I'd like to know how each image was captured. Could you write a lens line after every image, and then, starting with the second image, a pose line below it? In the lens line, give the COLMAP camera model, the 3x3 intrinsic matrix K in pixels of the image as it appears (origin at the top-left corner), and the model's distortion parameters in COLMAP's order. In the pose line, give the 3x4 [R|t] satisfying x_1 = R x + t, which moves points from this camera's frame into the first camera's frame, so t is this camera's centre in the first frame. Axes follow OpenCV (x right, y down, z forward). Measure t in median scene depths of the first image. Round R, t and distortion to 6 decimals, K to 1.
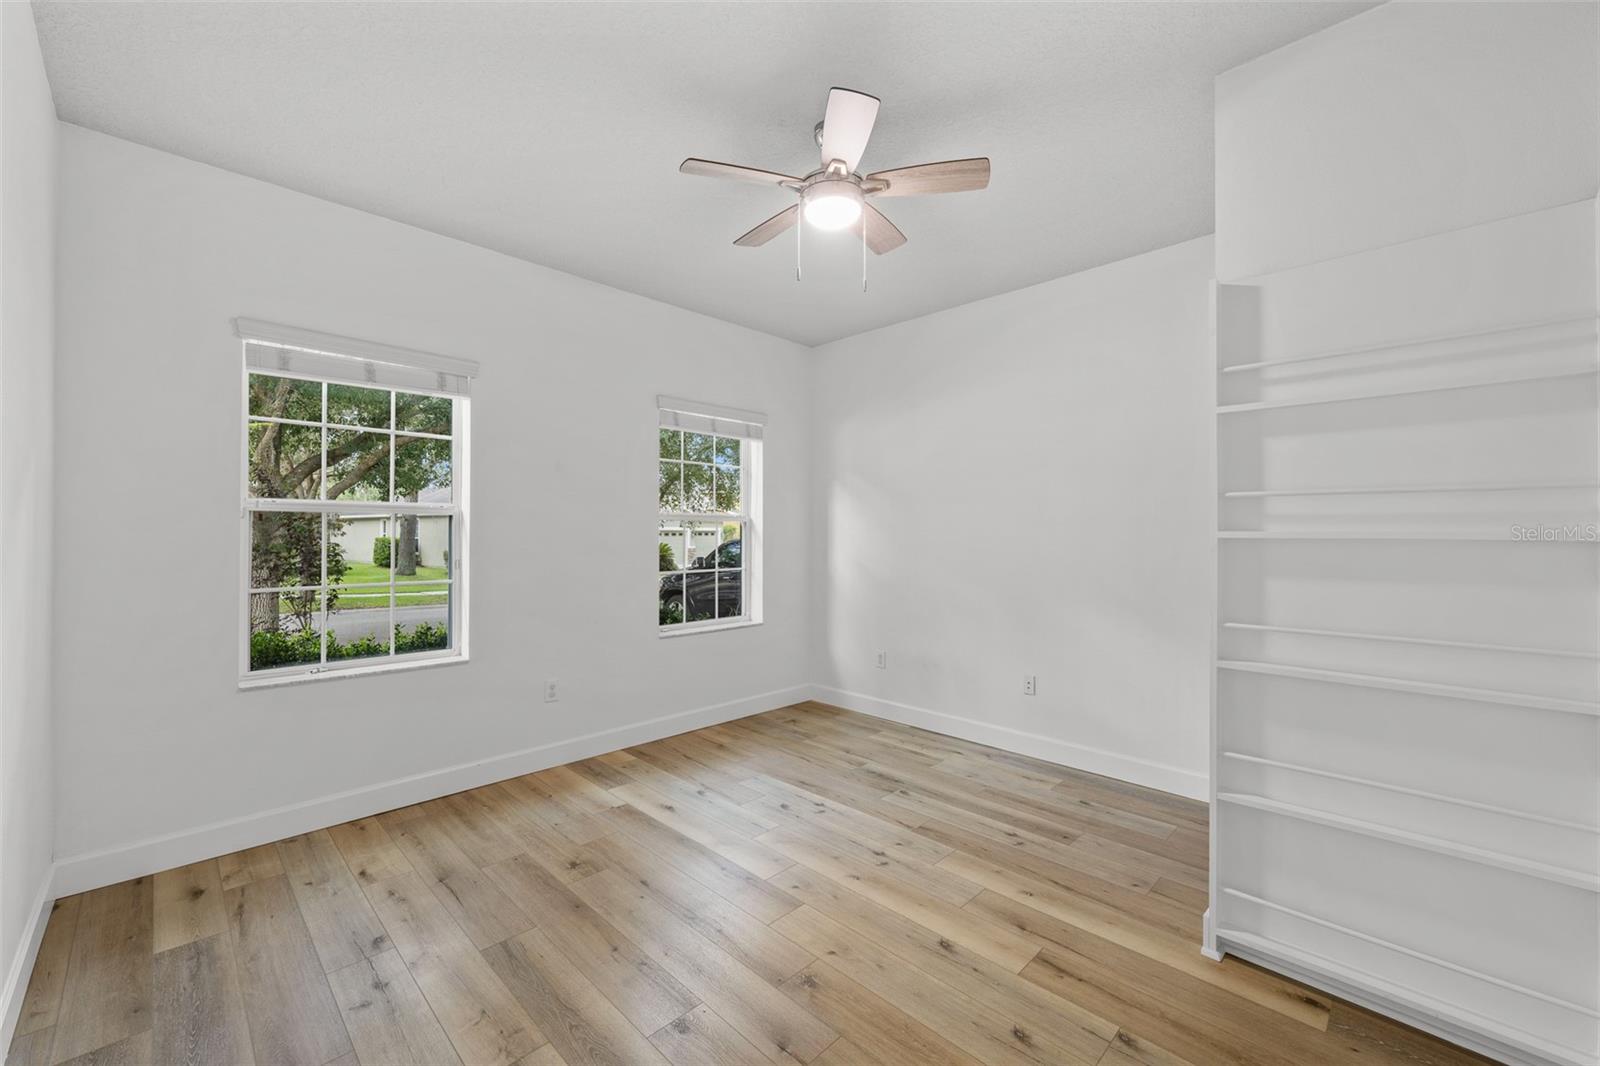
lens RADIAL K [[642.2, 0, 800.8], [0, 642.2, 537.4], [0, 0, 1]] dist [-0.000464, -0.000035]
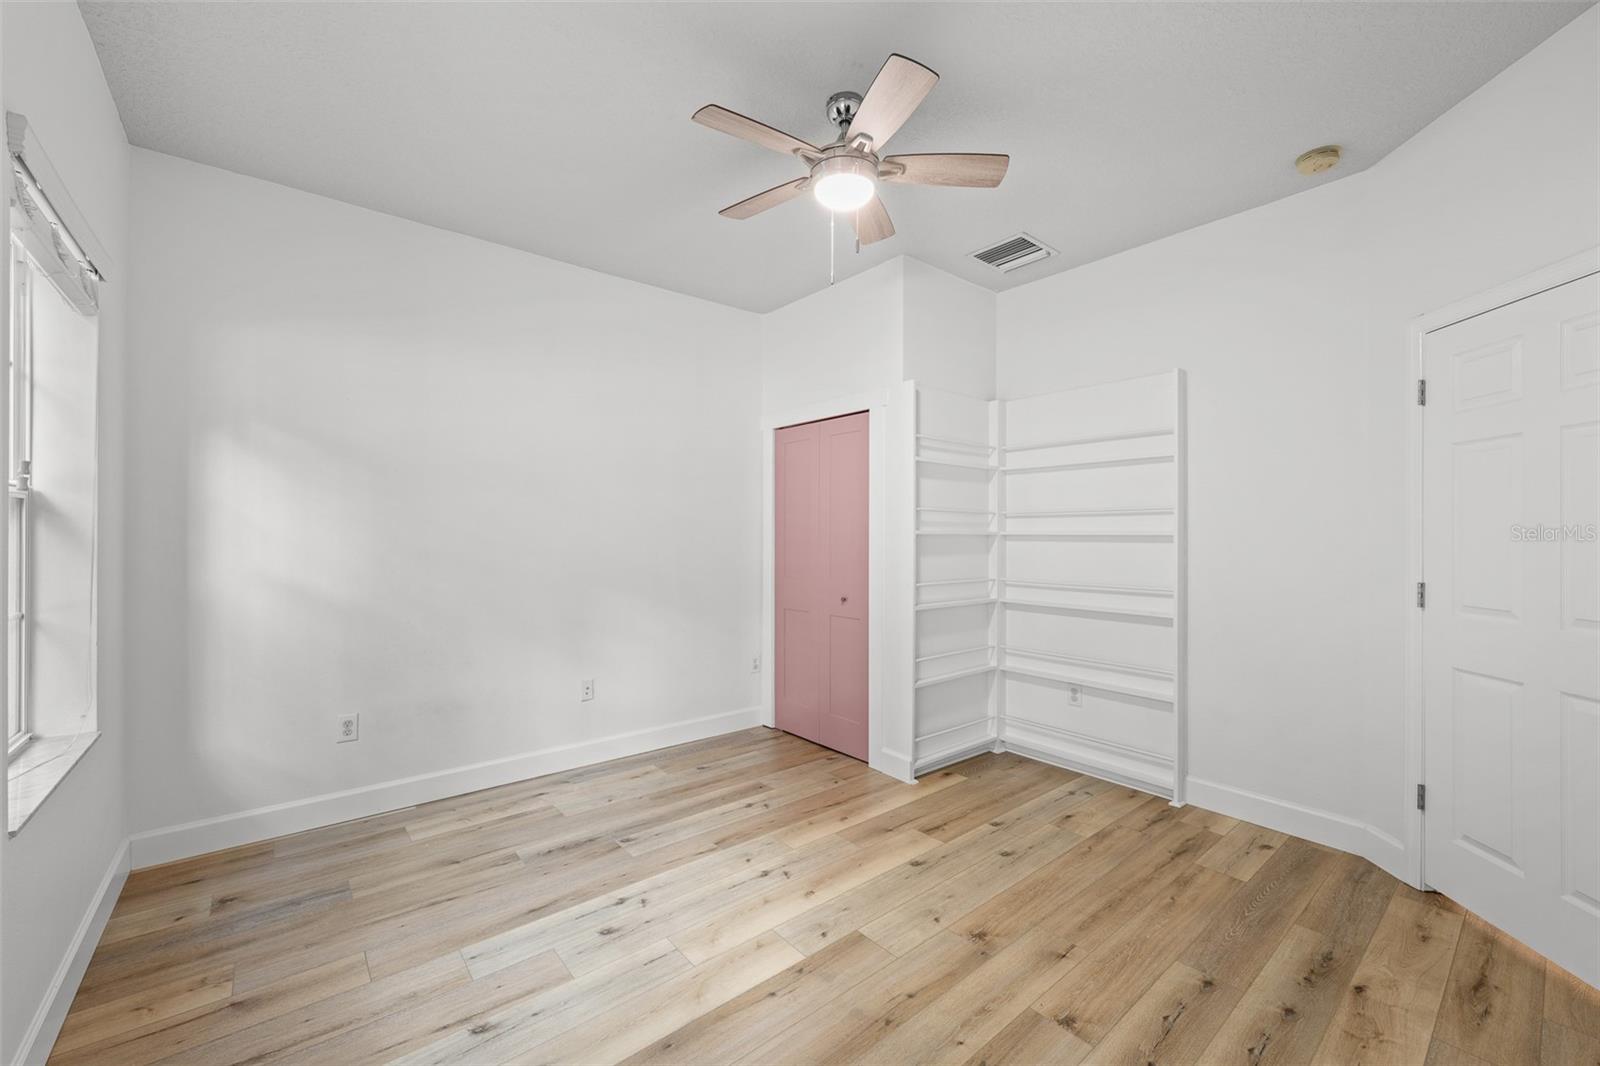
lens RADIAL K [[642.2, 0, 797.5], [0, 642.2, 531.6], [0, 0, 1]] dist [-0.000464, -0.000035]
pose [[0.095570, 0.000911, 0.995422, -0.641889], [0.002375, 0.999997, -0.001143, -0.002050], [-0.995420, 0.002473, 0.095568, 0.692072]]
